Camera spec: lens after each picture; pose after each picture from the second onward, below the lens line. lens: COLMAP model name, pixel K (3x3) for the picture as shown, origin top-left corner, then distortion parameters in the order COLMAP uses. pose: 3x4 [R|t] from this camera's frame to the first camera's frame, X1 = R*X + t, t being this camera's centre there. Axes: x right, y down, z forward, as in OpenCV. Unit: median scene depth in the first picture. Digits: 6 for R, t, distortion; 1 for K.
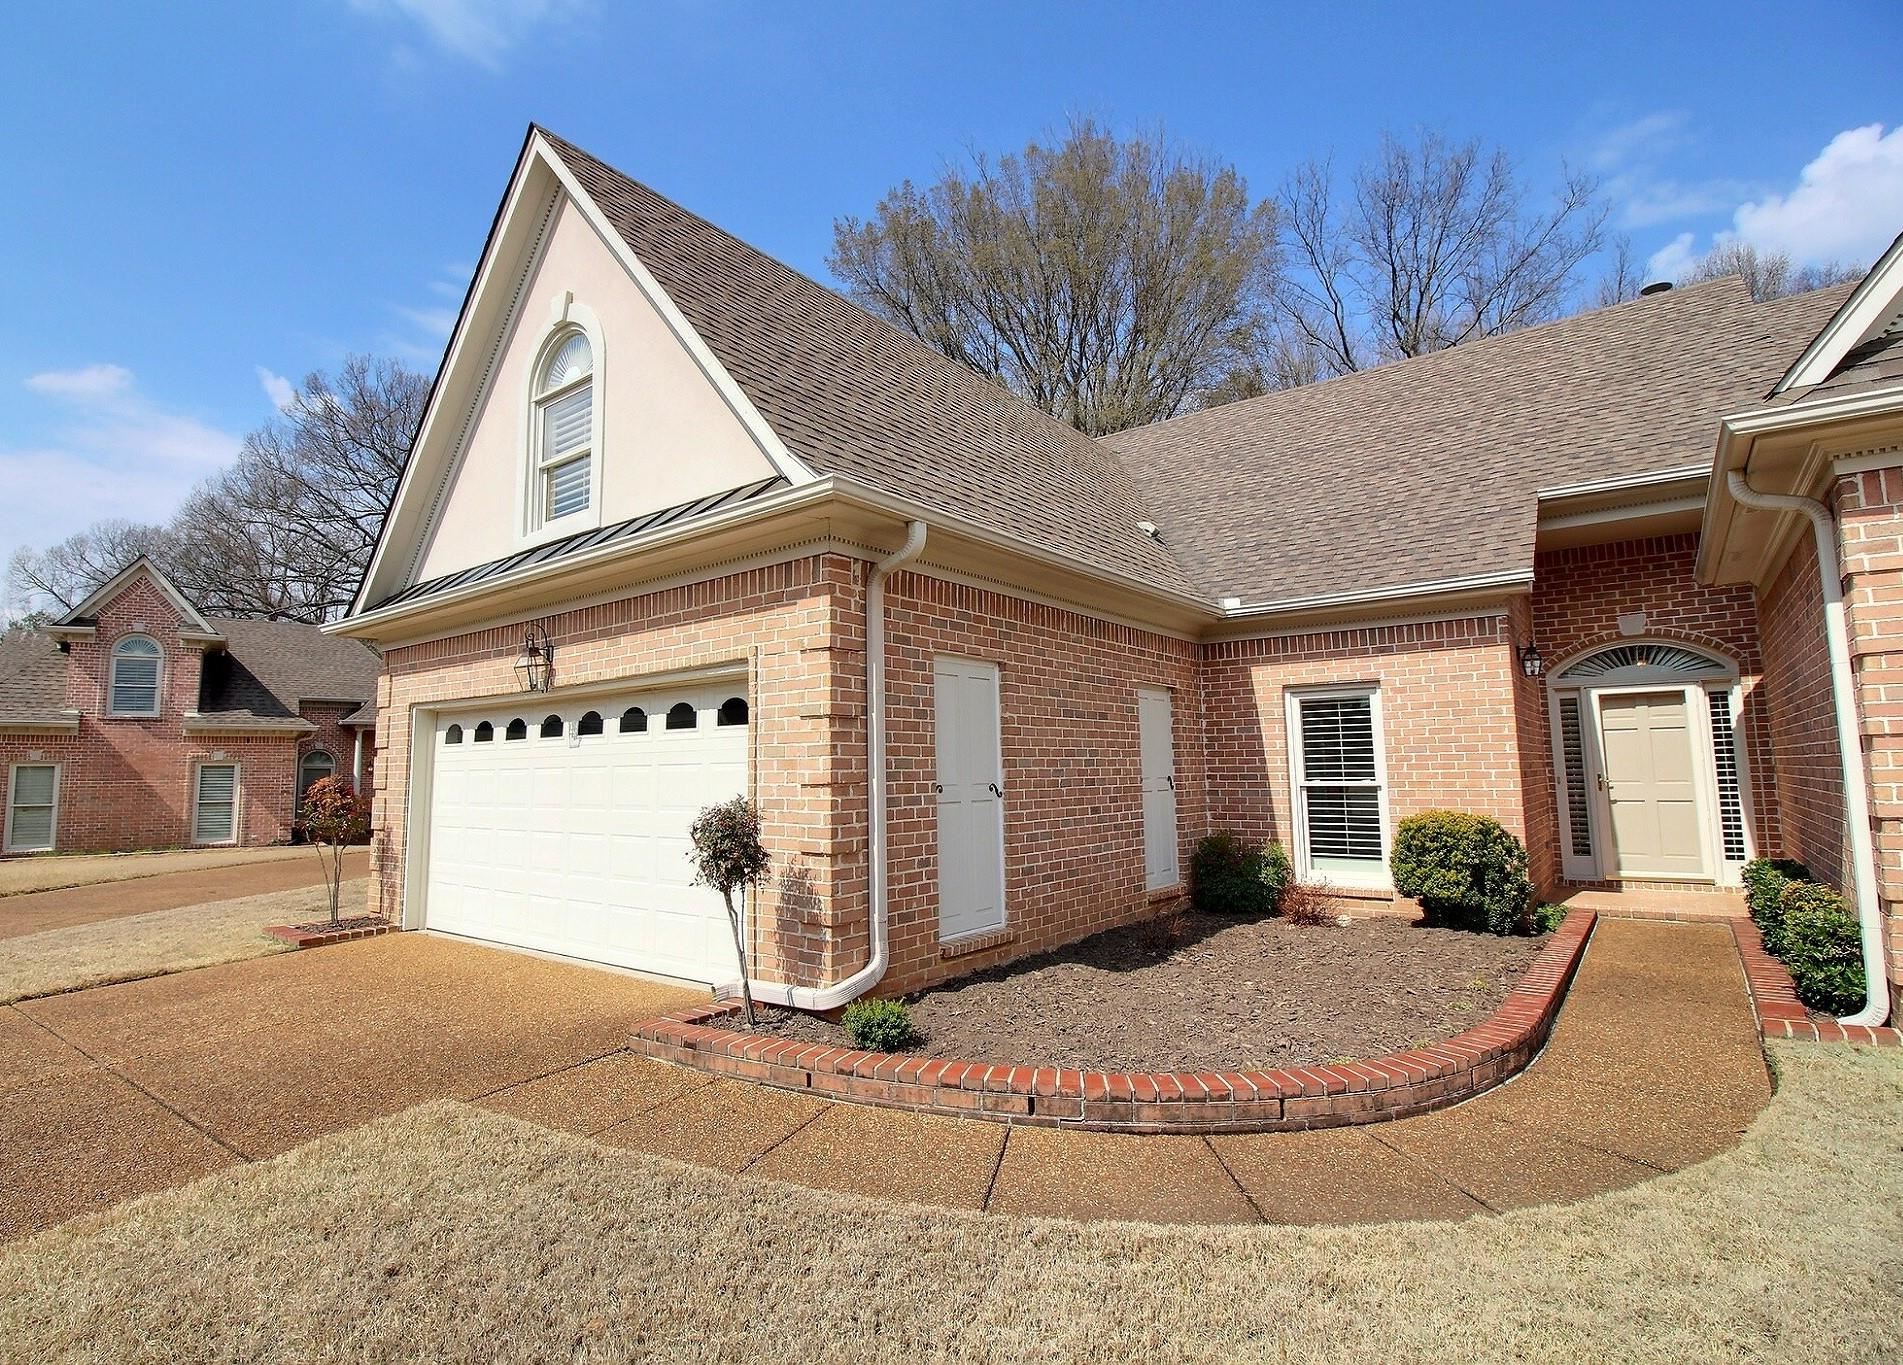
lens RADIAL K [[937.8, 0, 894.8], [0, 937.8, 663.1], [0, 0, 1]] dist [0.003276, -0.016623]
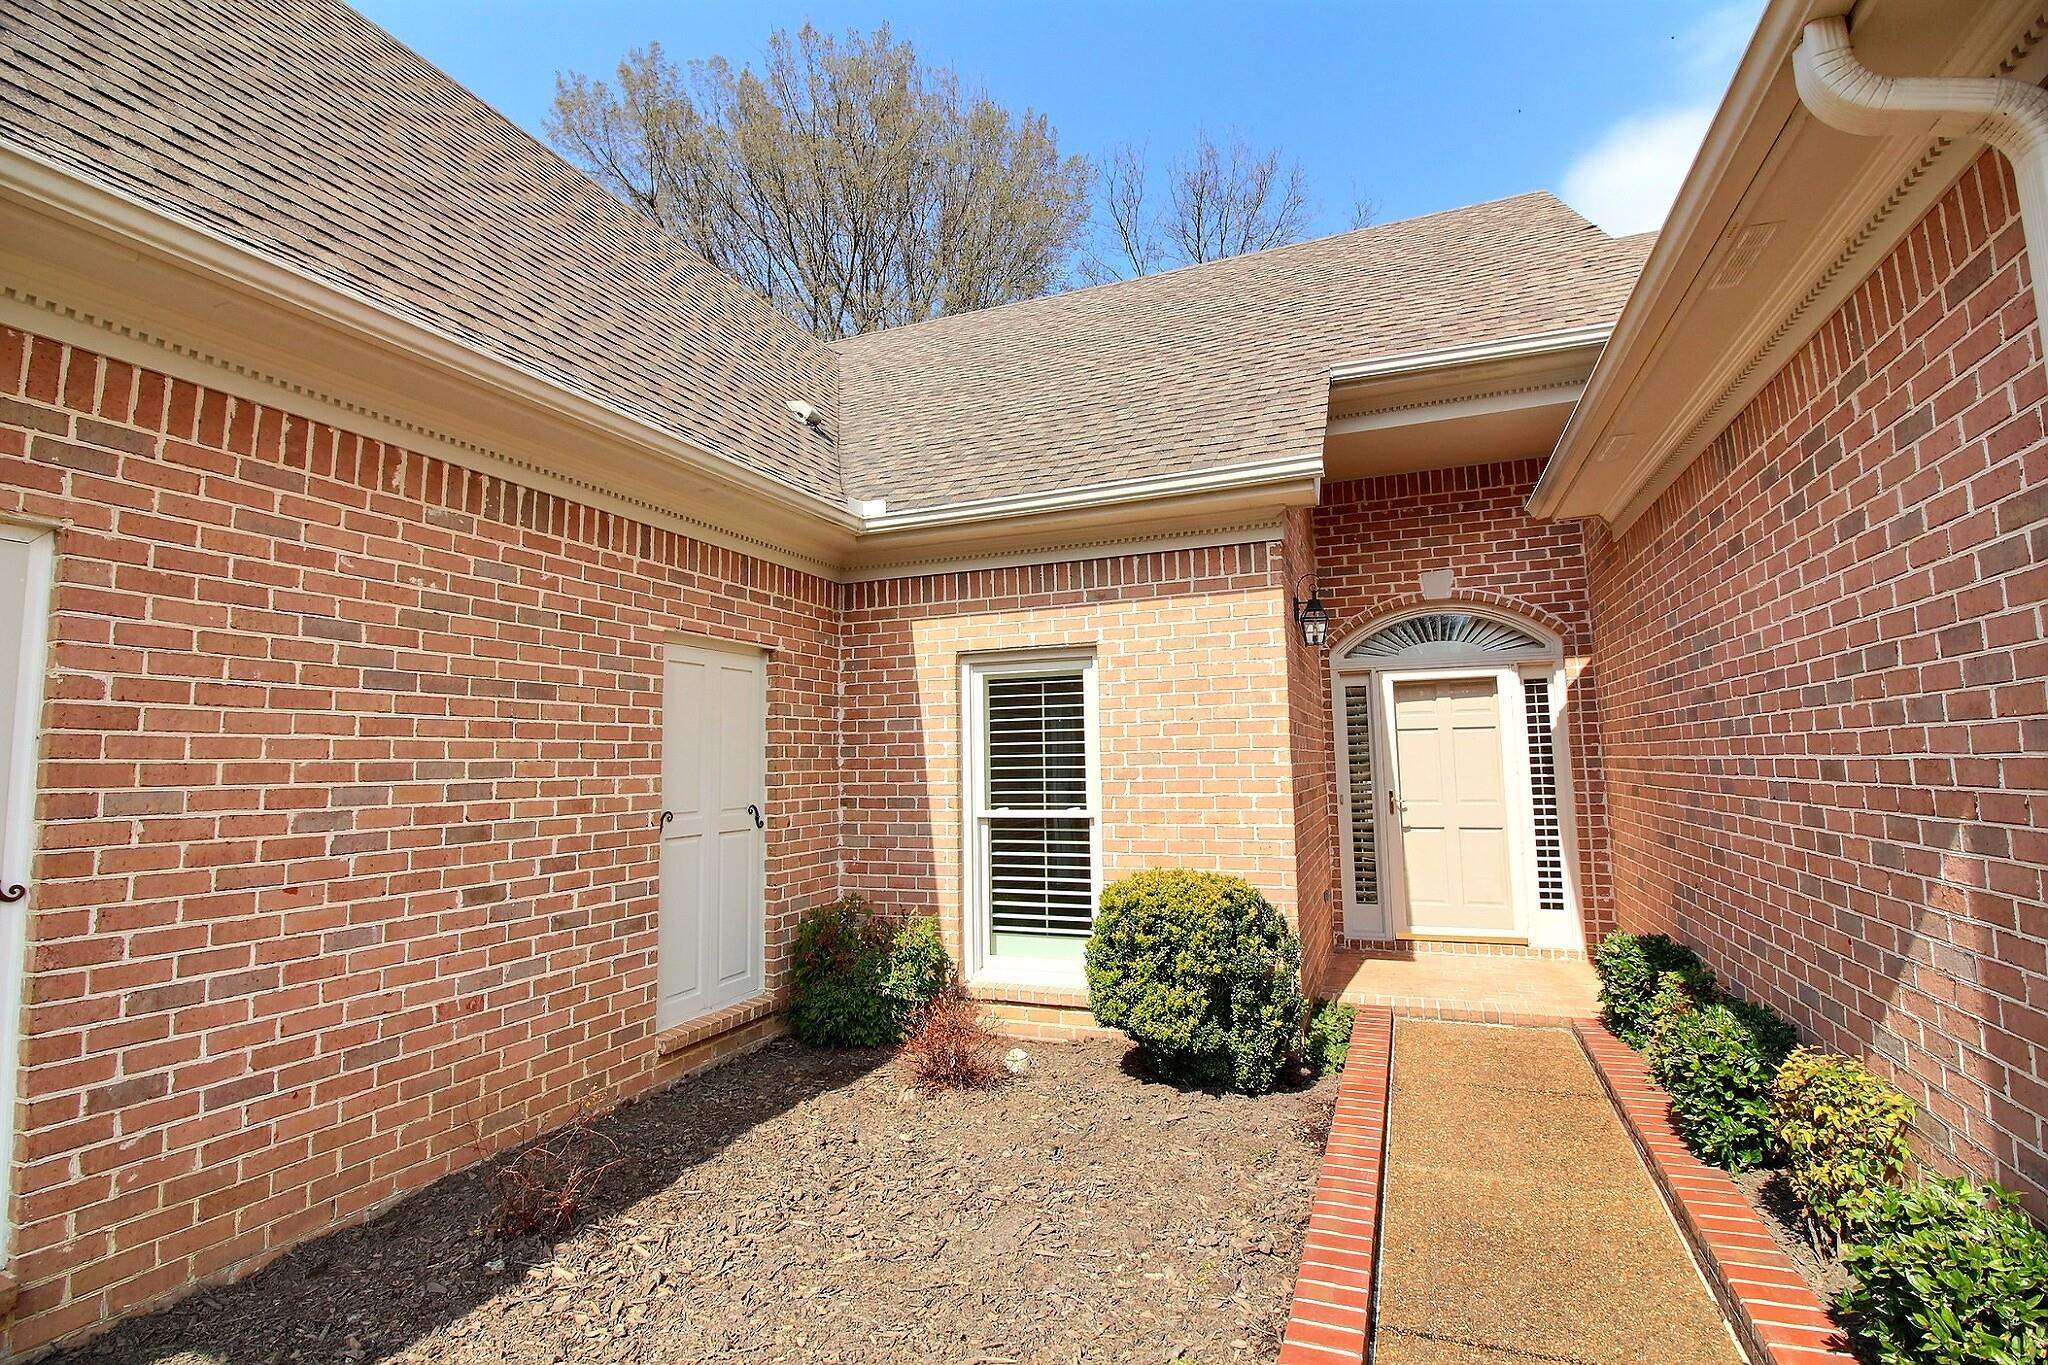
lens RADIAL K [[943.4, 0, 1020.5], [0, 943.4, 661.4], [0, 0, 1]] dist [-0.001445, -0.015423]
pose [[0.954779, 0.029001, 0.295898, 0.284454], [-0.029672, 0.999557, -0.002225, 0.031296], [-0.295831, -0.006655, 0.955217, 0.422348]]
